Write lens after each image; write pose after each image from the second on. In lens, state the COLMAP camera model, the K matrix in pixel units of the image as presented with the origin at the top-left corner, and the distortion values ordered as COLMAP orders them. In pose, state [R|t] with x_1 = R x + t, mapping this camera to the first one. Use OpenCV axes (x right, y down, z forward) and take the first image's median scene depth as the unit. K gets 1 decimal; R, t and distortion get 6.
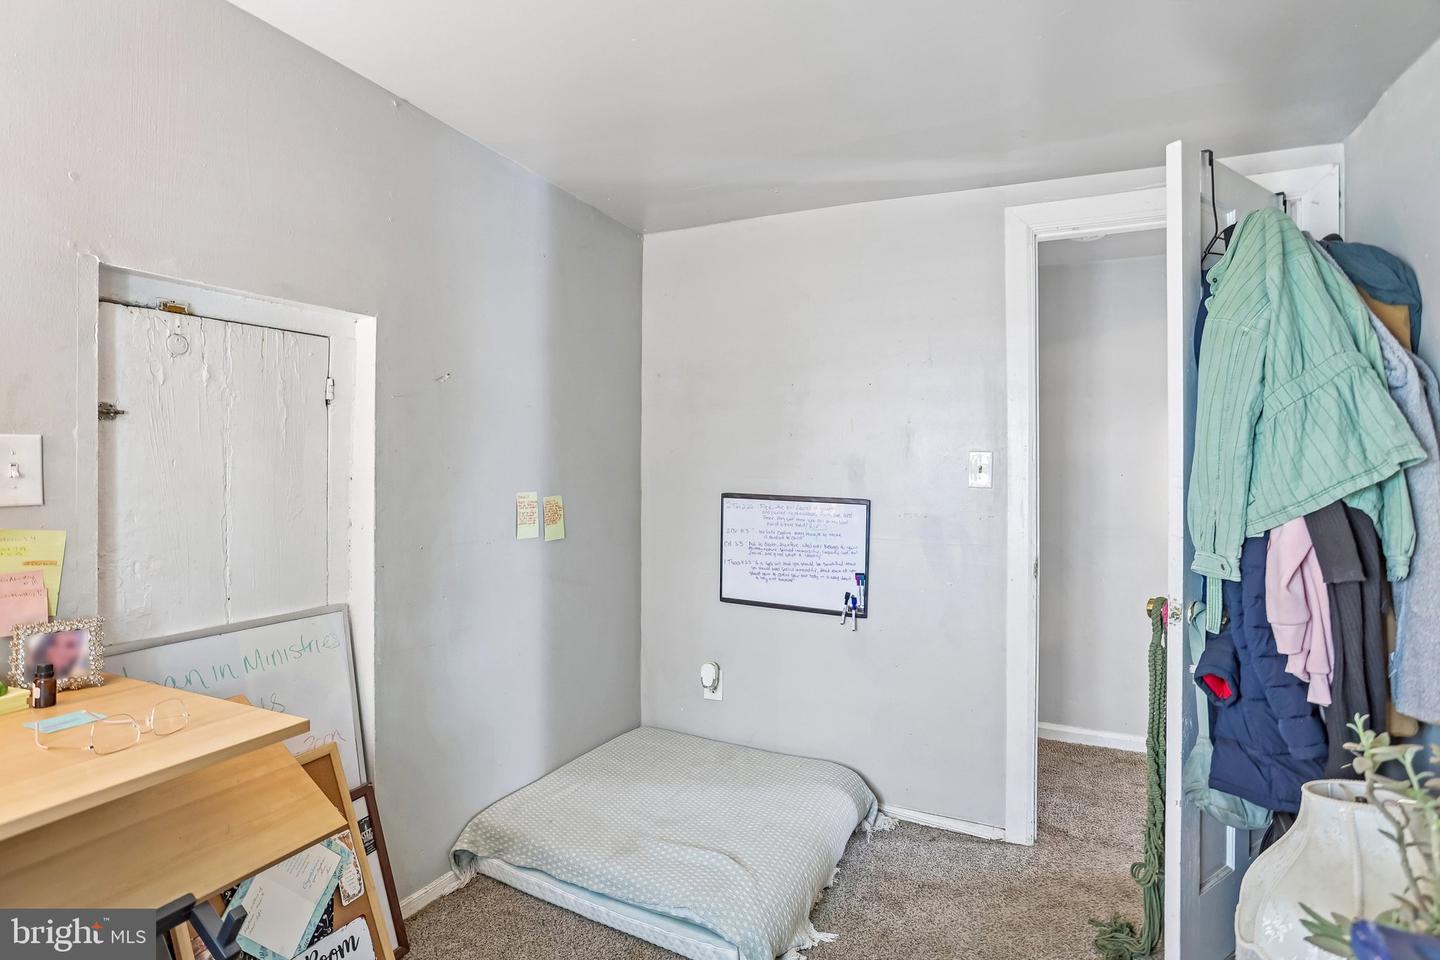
lens RADIAL K [[722.3, 0, 709.3], [0, 722.3, 459.2], [0, 0, 1]] dist [-0.048436, 0.034377]
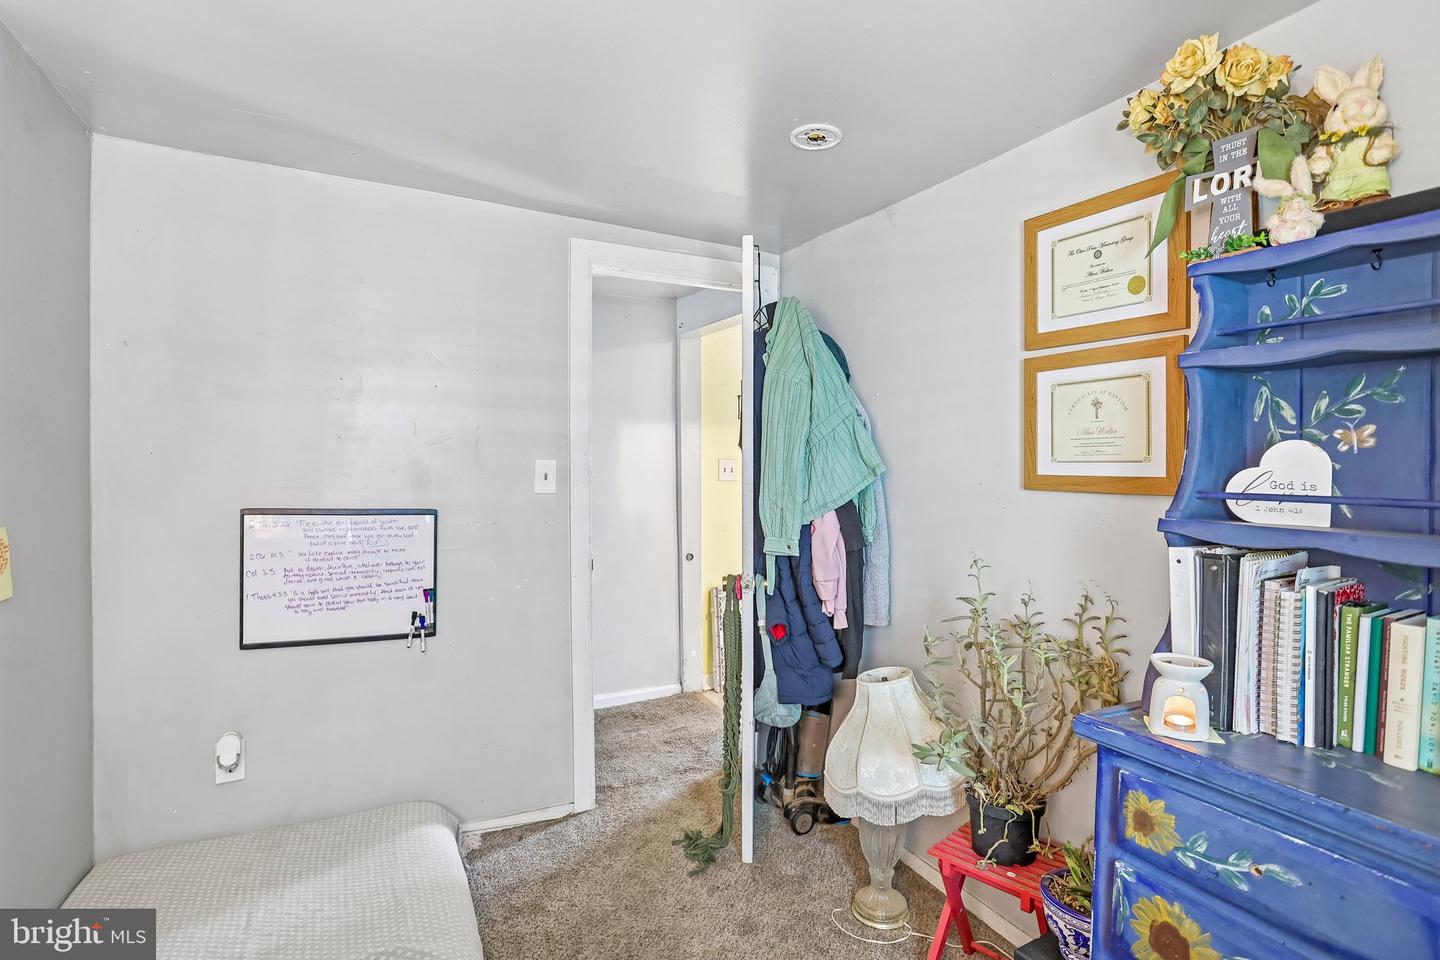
lens RADIAL K [[722.3, 0, 709.3], [0, 722.3, 459.2], [0, 0, 1]] dist [-0.048436, 0.034377]
pose [[0.599433, 0.006369, 0.800399, -0.332177], [-0.011140, 0.999938, 0.000387, -0.014132], [-0.800347, -0.009148, 0.599467, 0.164707]]
